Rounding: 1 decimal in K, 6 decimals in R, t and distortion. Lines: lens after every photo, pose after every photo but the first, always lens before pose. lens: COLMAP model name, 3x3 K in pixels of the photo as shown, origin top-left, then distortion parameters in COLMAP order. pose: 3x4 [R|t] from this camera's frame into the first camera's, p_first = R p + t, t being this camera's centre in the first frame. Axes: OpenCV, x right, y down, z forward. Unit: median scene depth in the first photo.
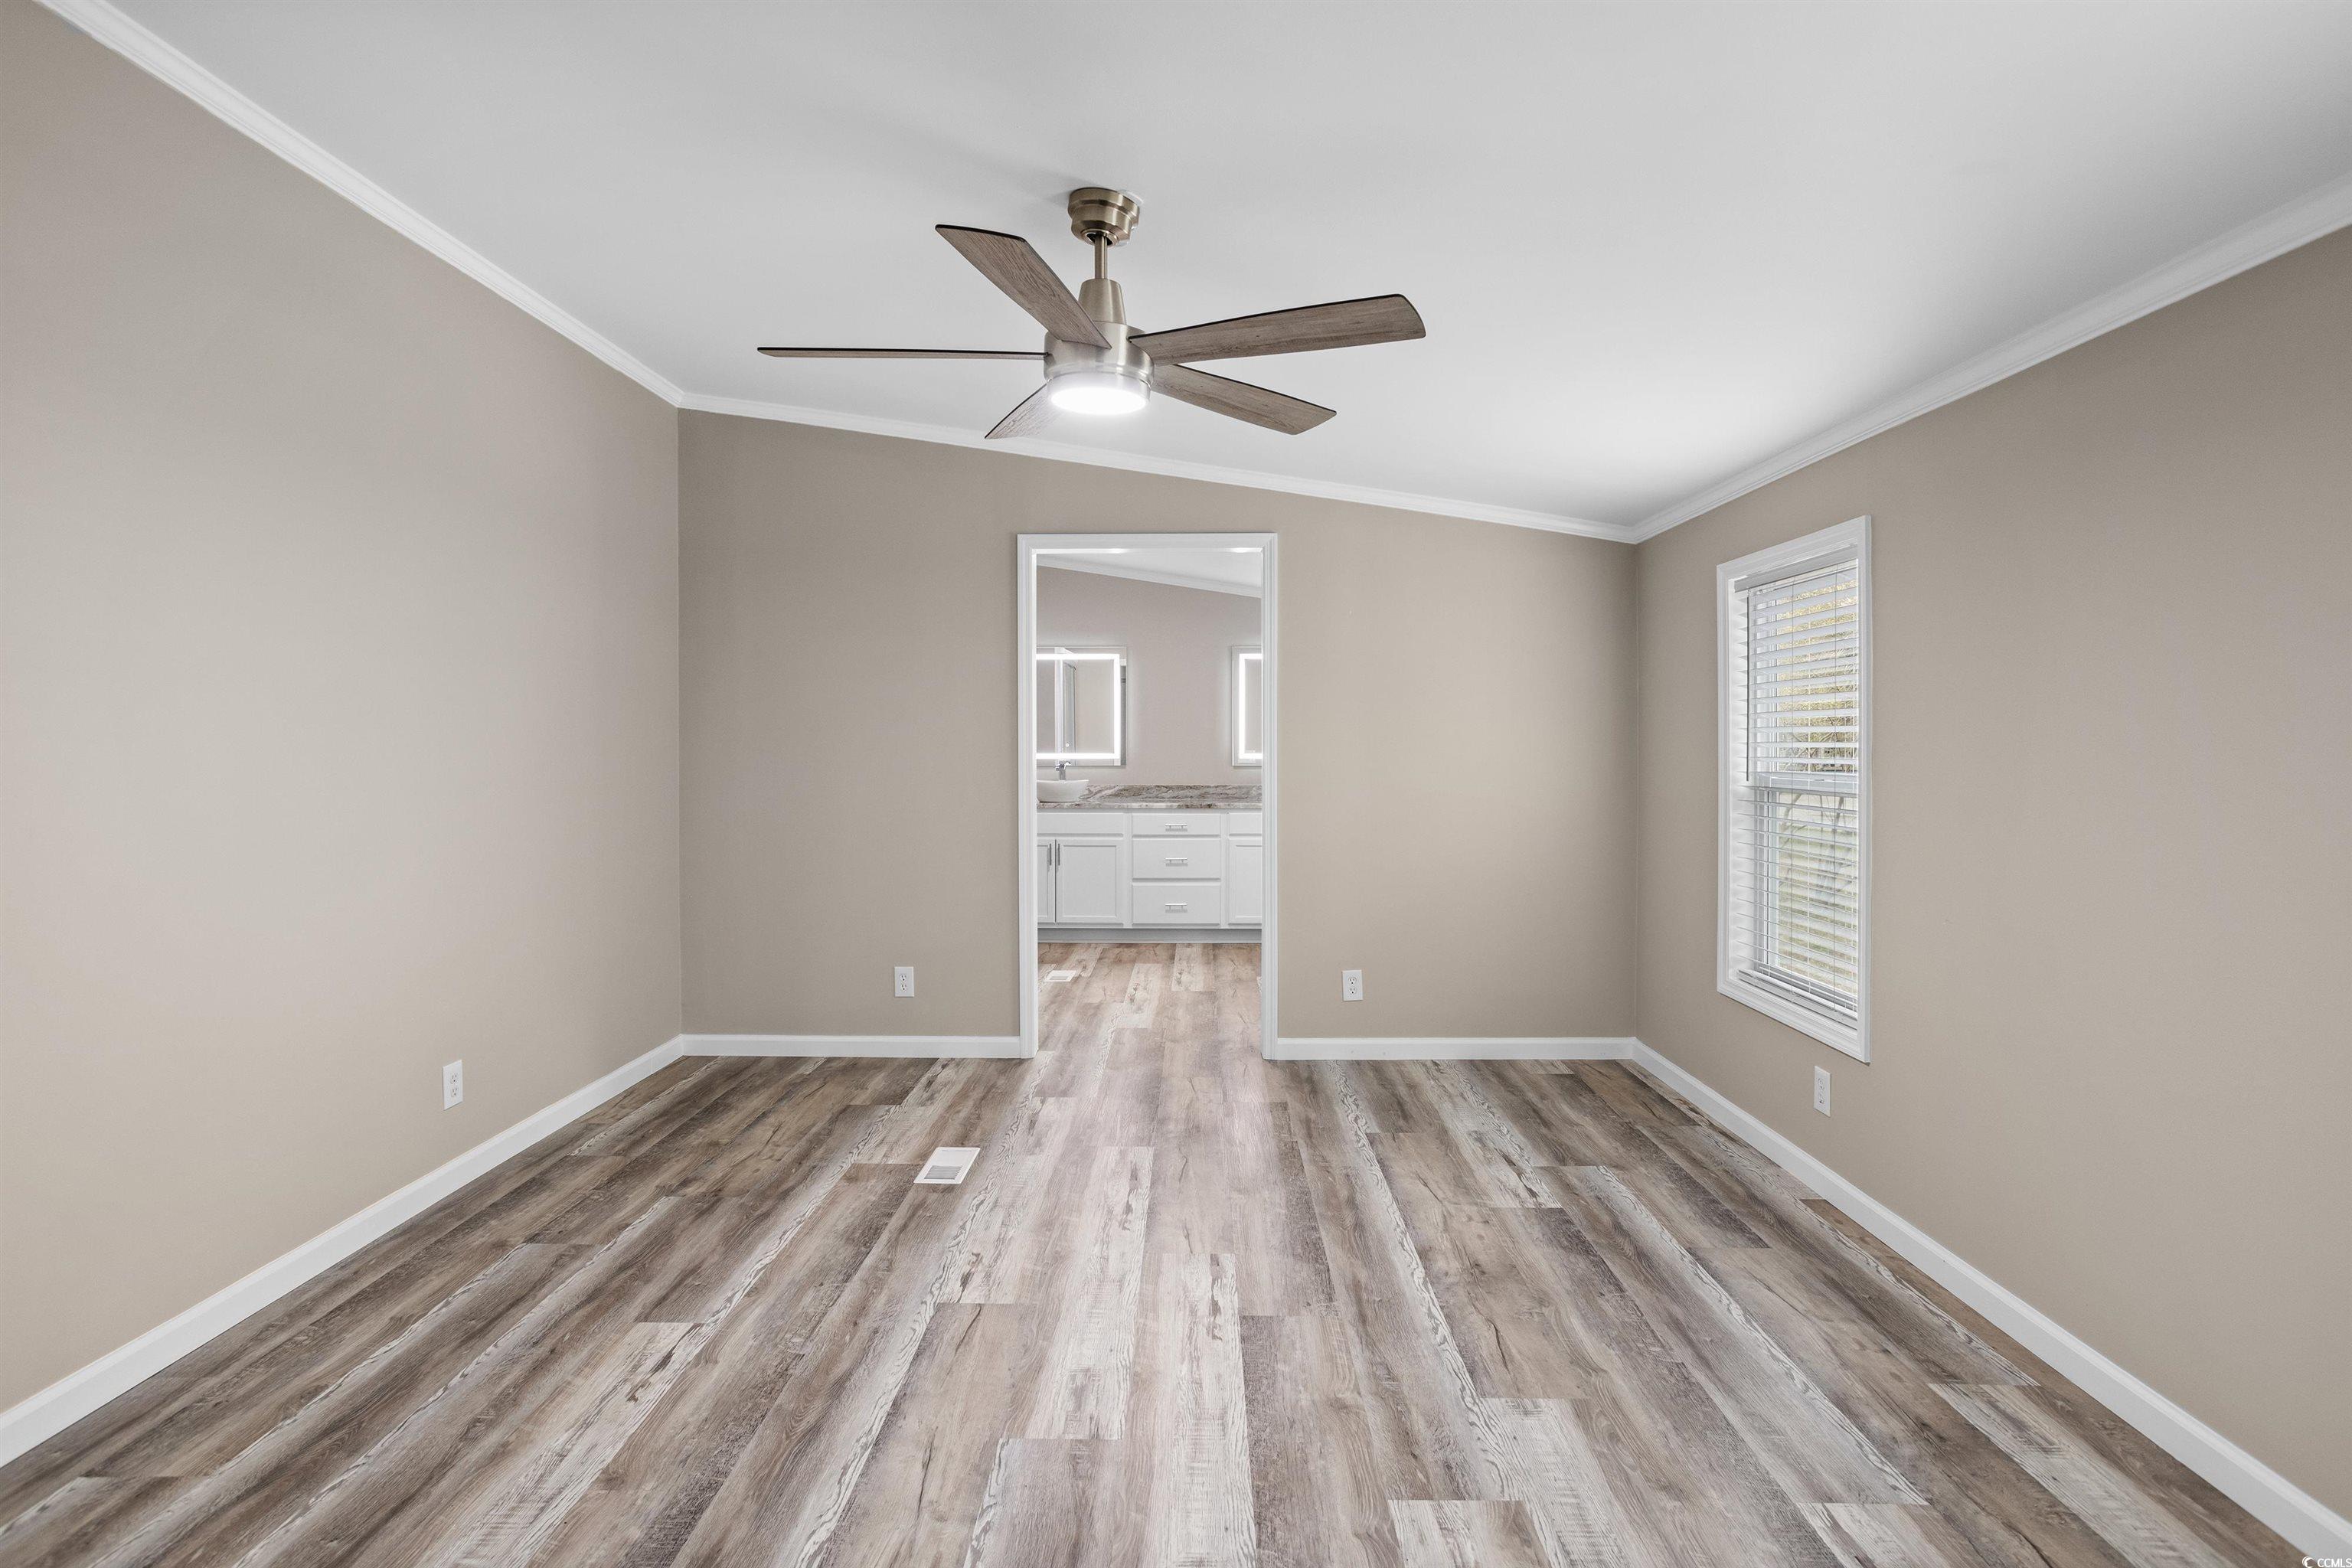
lens RADIAL K [[1108.8, 0, 1179.6], [0, 1108.8, 817.7], [0, 0, 1]] dist [-0.041484, 0.026060]
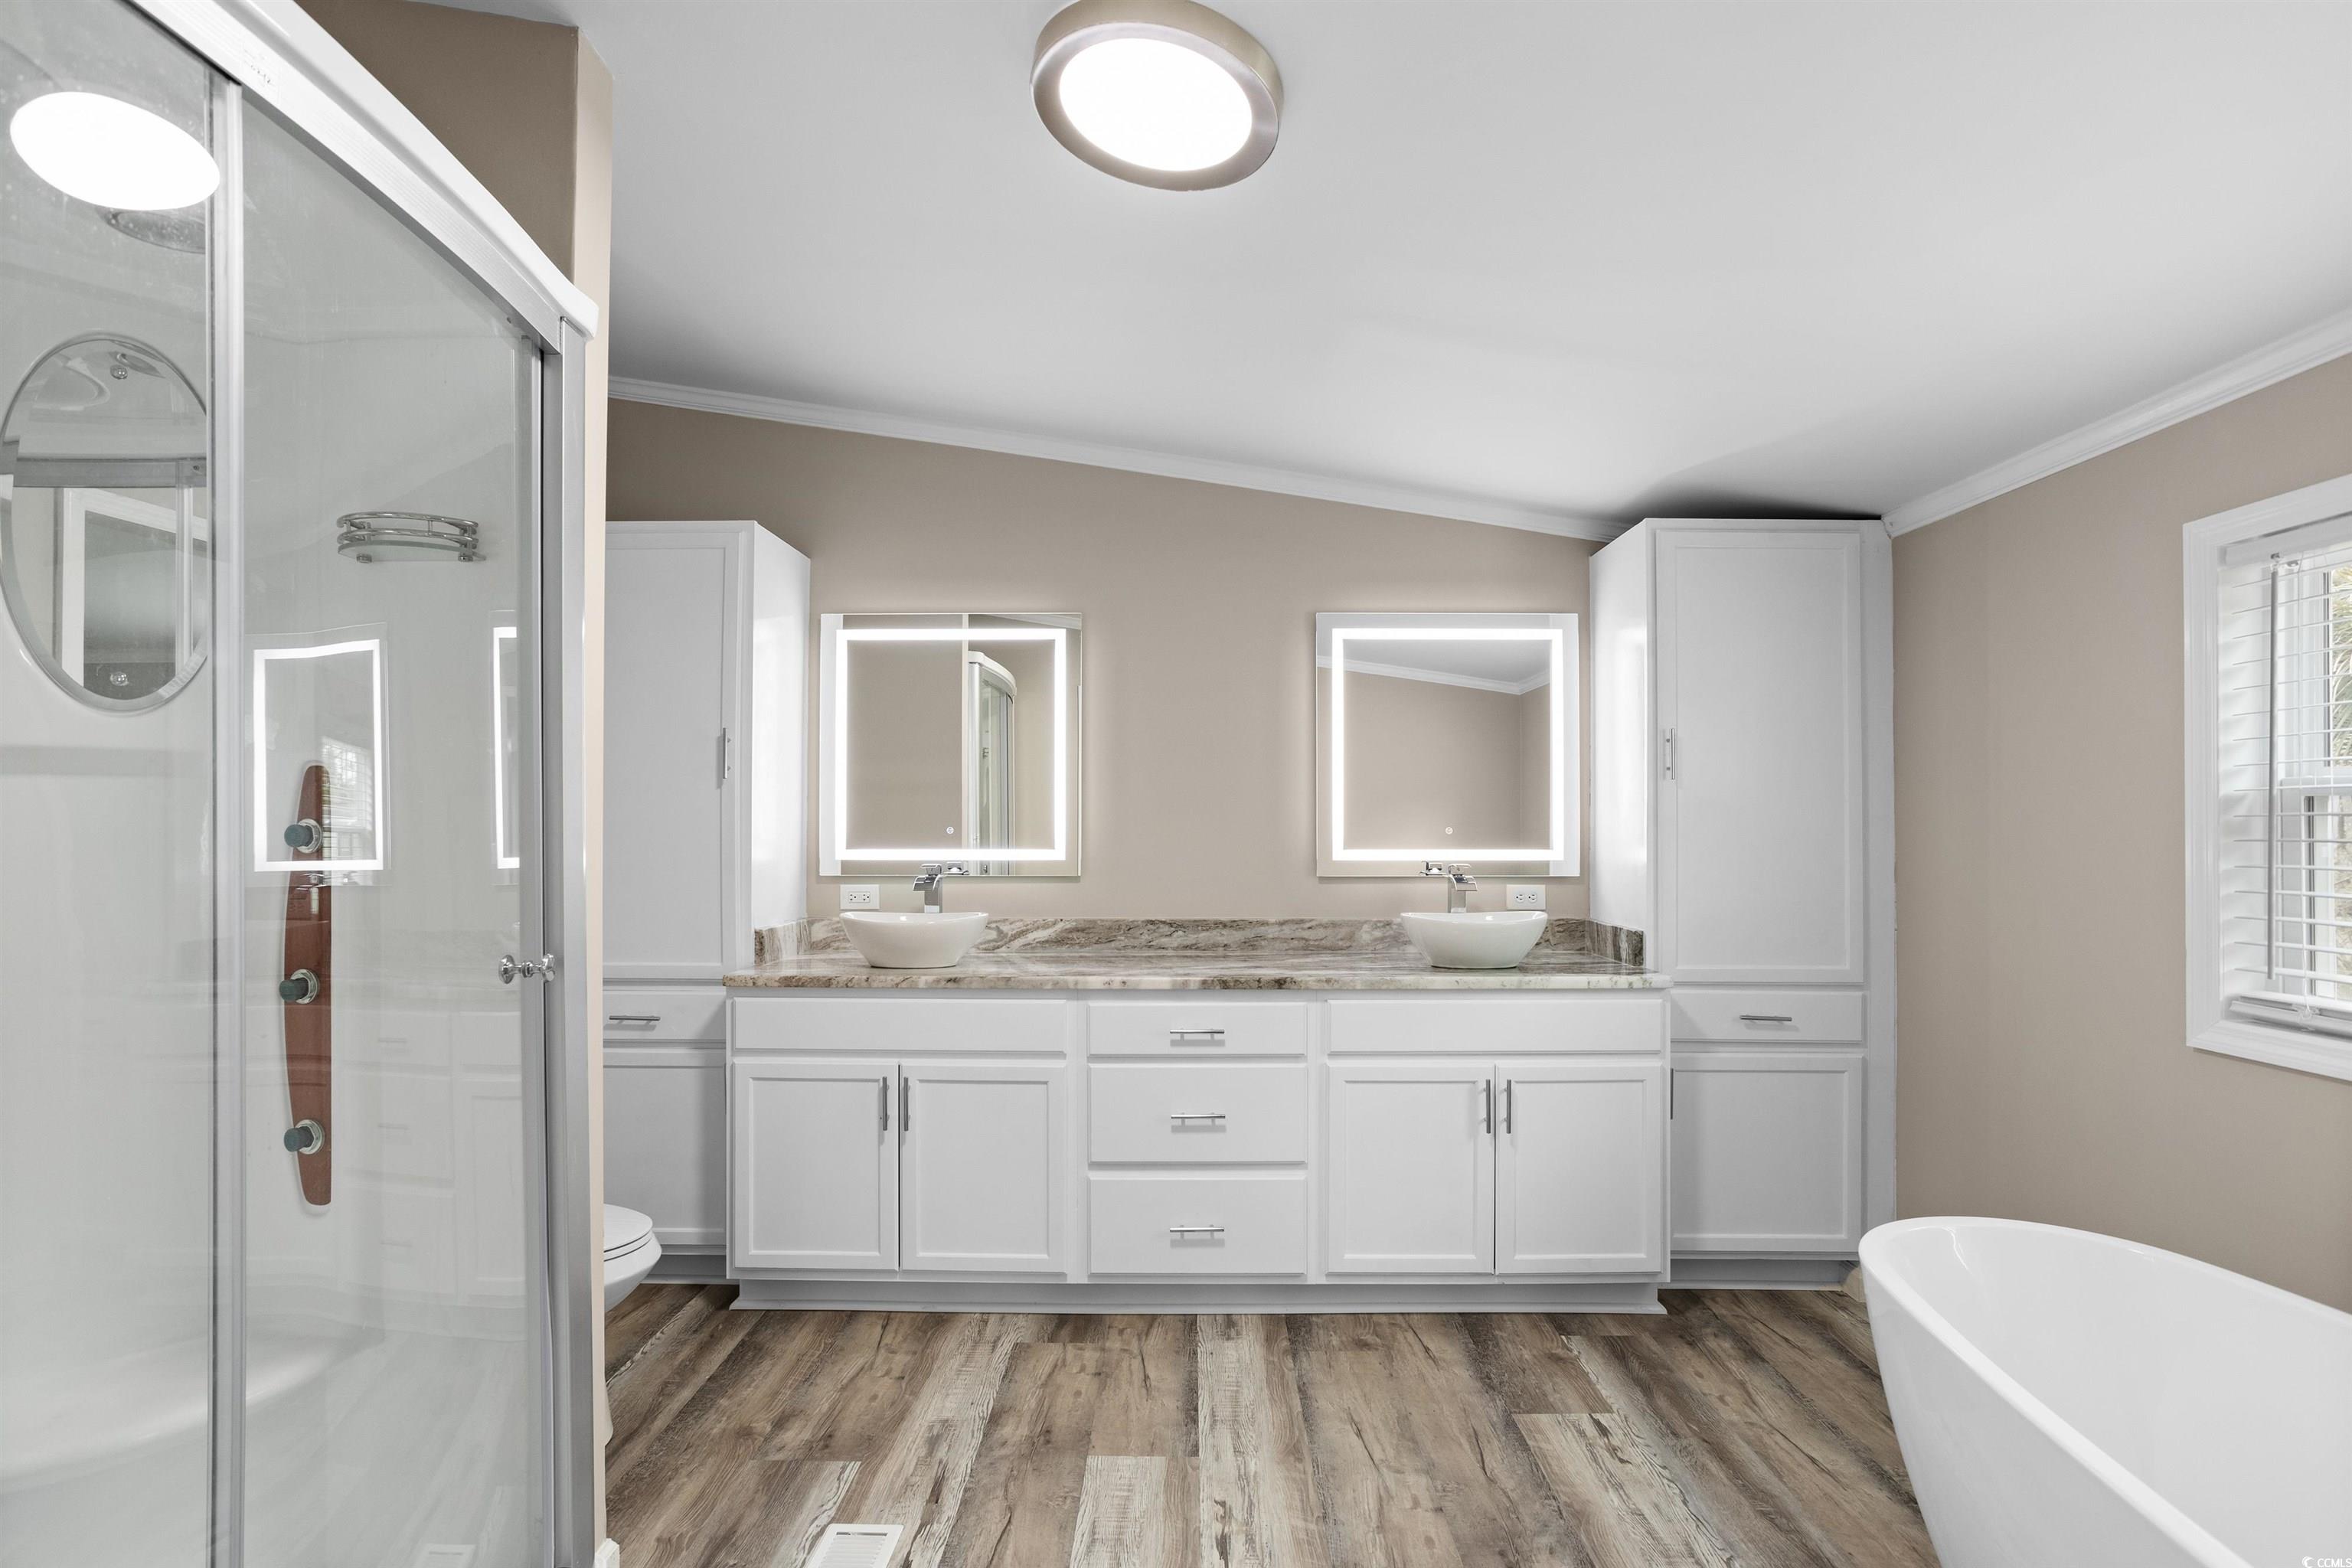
lens RADIAL K [[1128.2, 0, 1173.3], [0, 1128.2, 825.9], [0, 0, 1]] dist [-0.035471, 0.028808]
pose [[0.999993, 0.001093, 0.003469, -0.028492], [-0.000863, 0.997846, -0.065598, -0.085725], [-0.003533, 0.065594, 0.997840, 1.238143]]
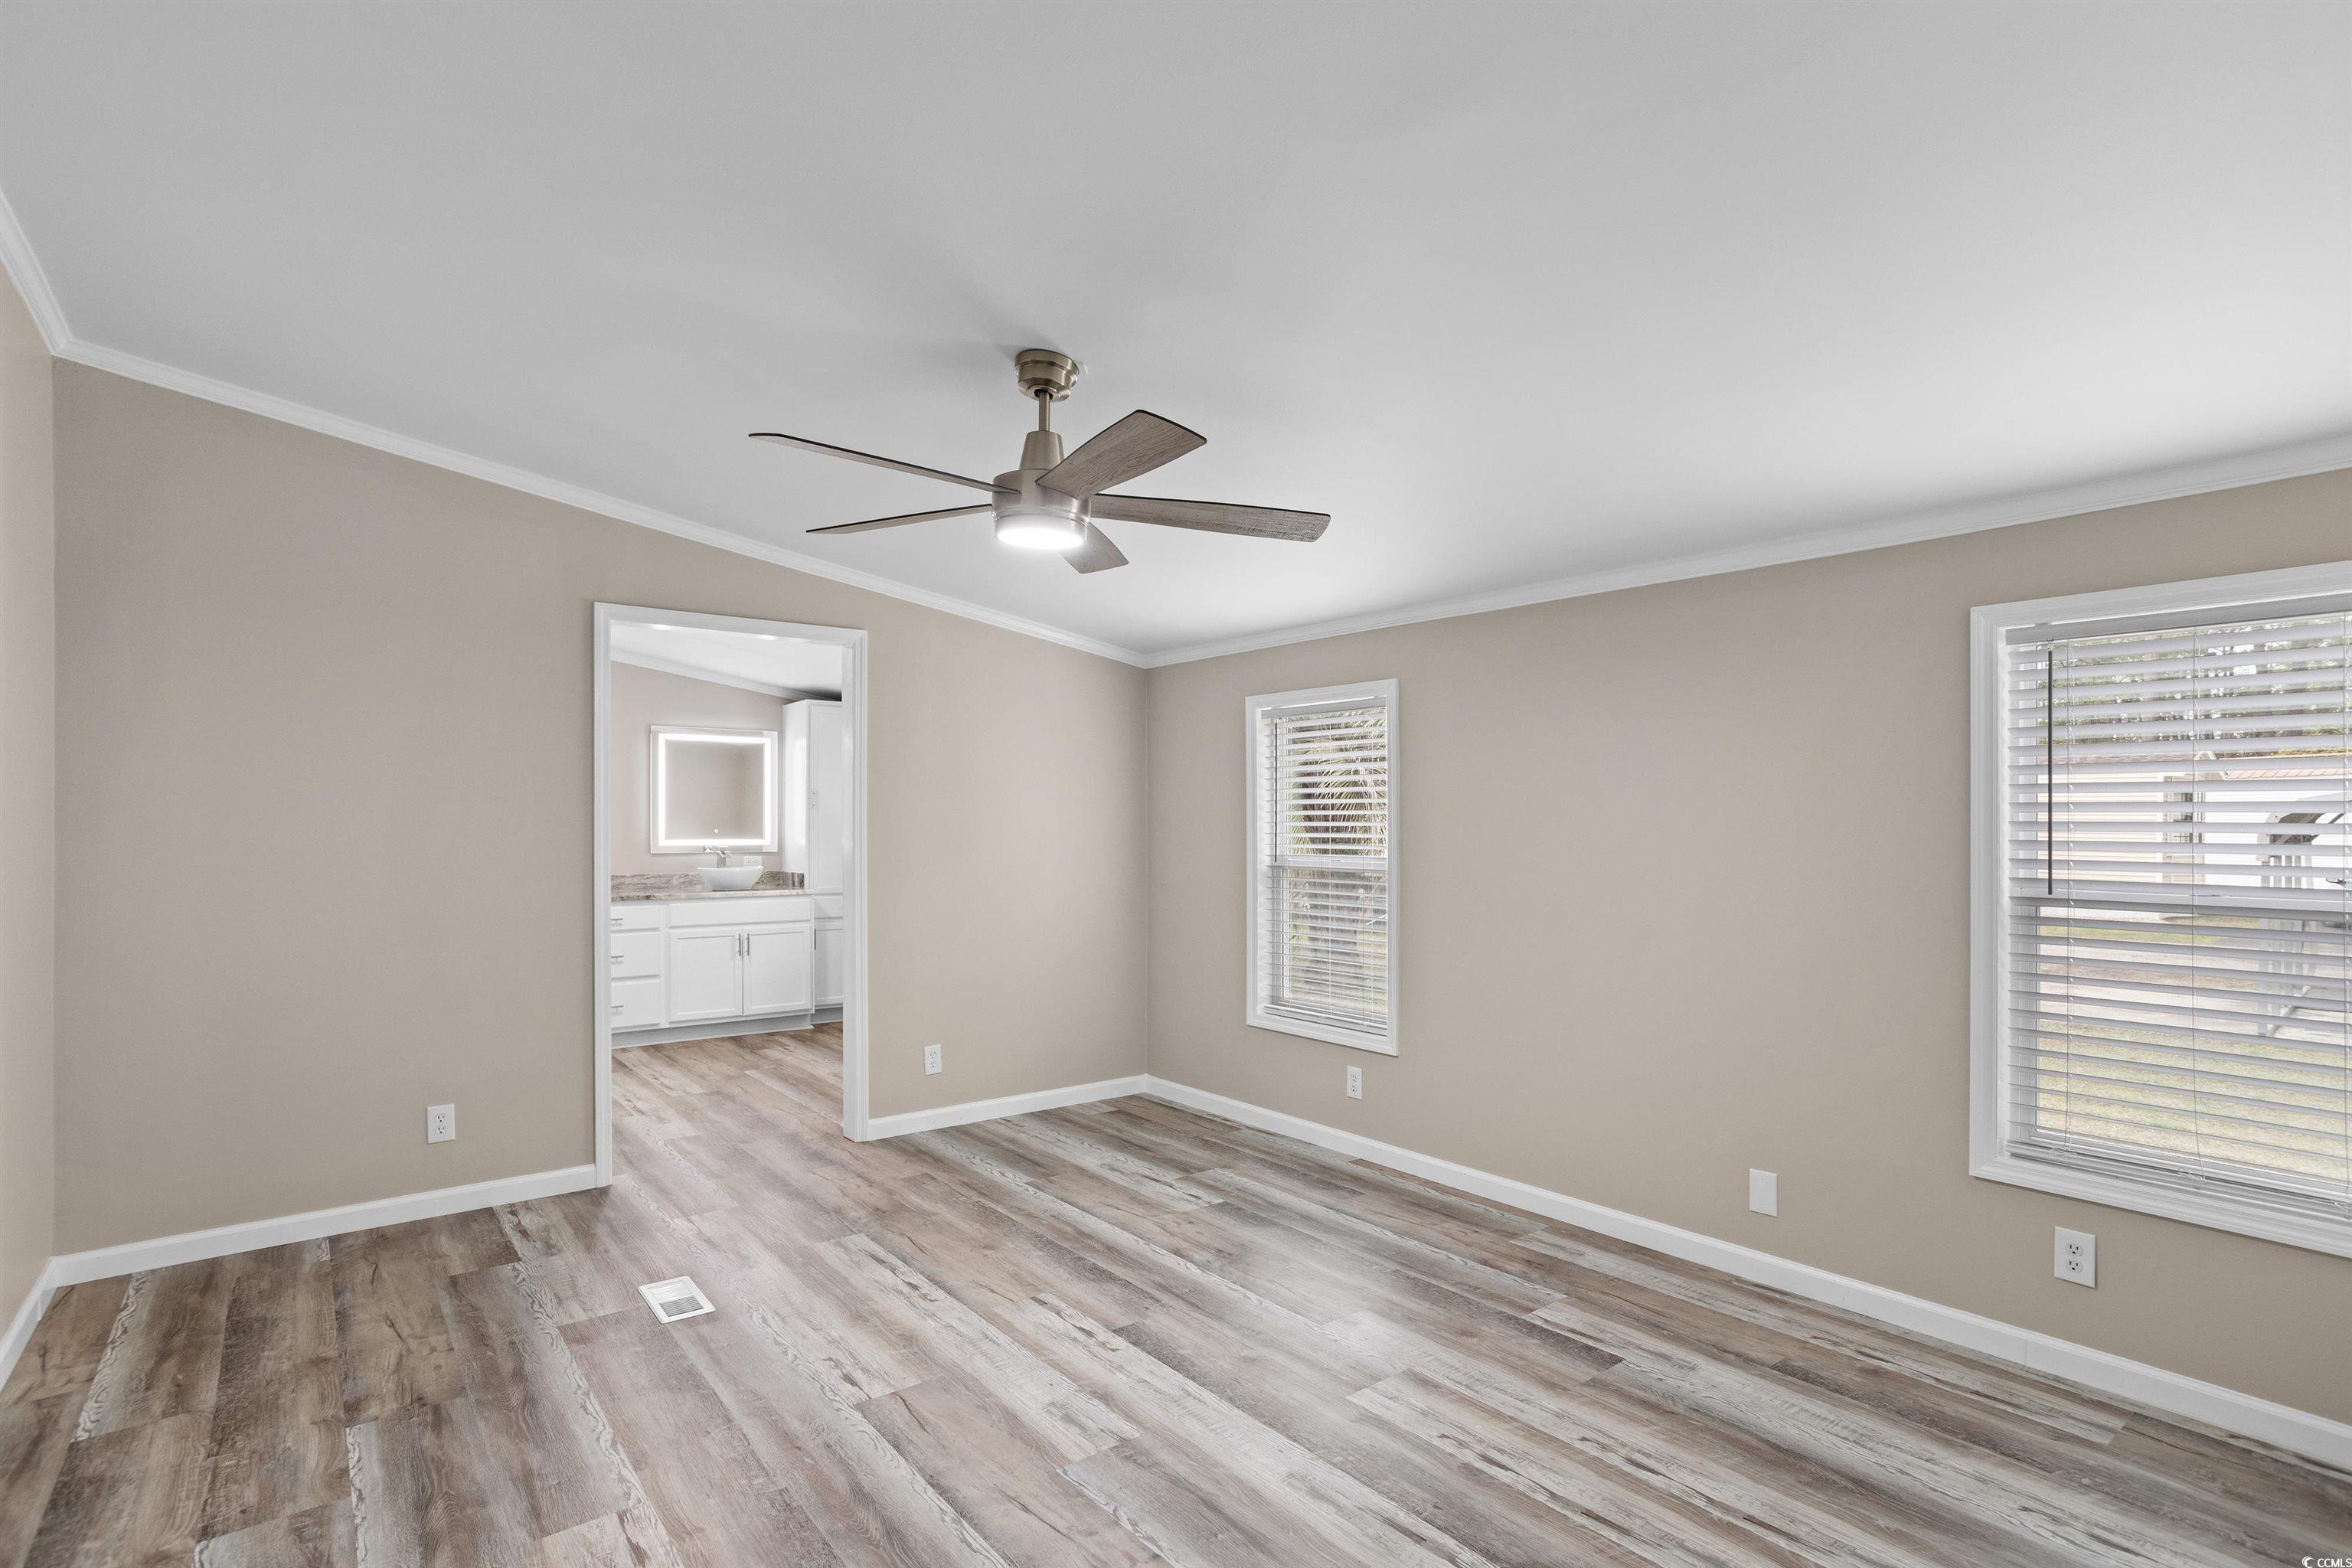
lens RADIAL K [[1128.2, 0, 1173.3], [0, 1128.2, 825.9], [0, 0, 1]] dist [-0.035471, 0.028808]
pose [[0.771630, 0.006677, 0.636037, -0.475320], [0.038511, 0.997620, -0.057195, -0.000072], [-0.634905, 0.068628, 0.769536, 0.021038]]
